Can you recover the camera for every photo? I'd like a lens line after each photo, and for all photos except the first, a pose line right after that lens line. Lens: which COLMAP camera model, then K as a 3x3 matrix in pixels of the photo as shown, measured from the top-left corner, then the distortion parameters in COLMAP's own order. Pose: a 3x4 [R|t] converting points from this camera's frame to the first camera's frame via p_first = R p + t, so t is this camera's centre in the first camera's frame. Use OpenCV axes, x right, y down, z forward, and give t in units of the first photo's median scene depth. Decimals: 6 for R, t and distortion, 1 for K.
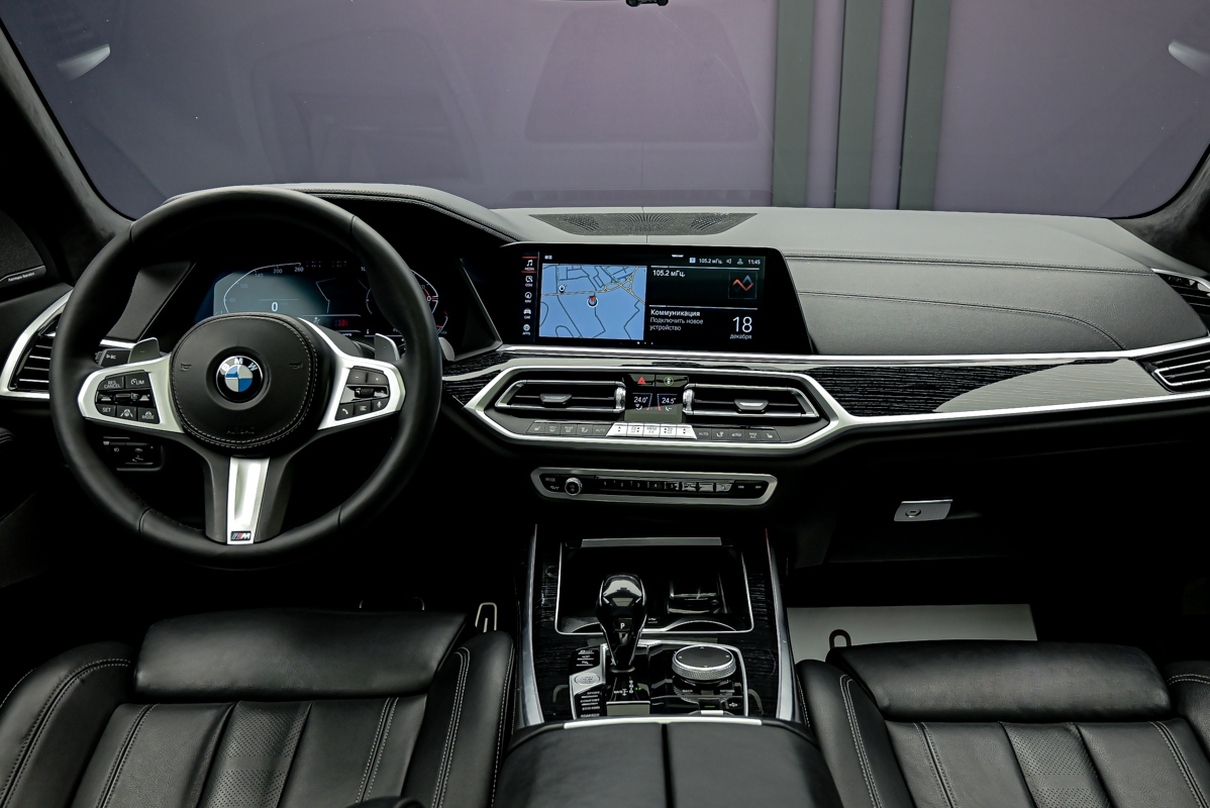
lens RADIAL K [[817.2, 0, 605.0], [0, 817.2, 404.0], [0, 0, 1]] dist [-0.000211, 0.000179]
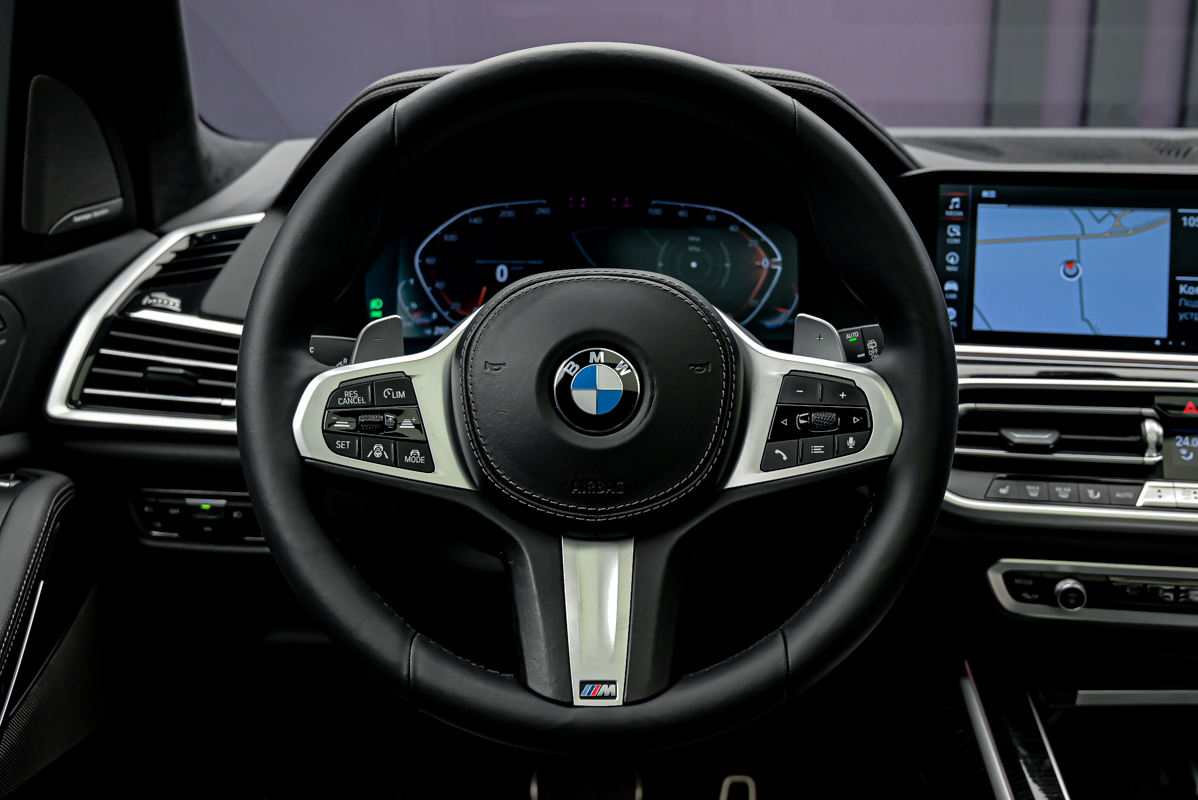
lens RADIAL K [[1148.5, 0, 598.9], [0, 1148.5, 362.9], [0, 0, 1]] dist [-0.009103, -0.000738]
pose [[0.999765, 0.014588, -0.016035, -0.420583], [-0.015732, 0.997158, -0.073679, 0.006250], [0.014915, 0.073914, 0.997153, 0.241166]]
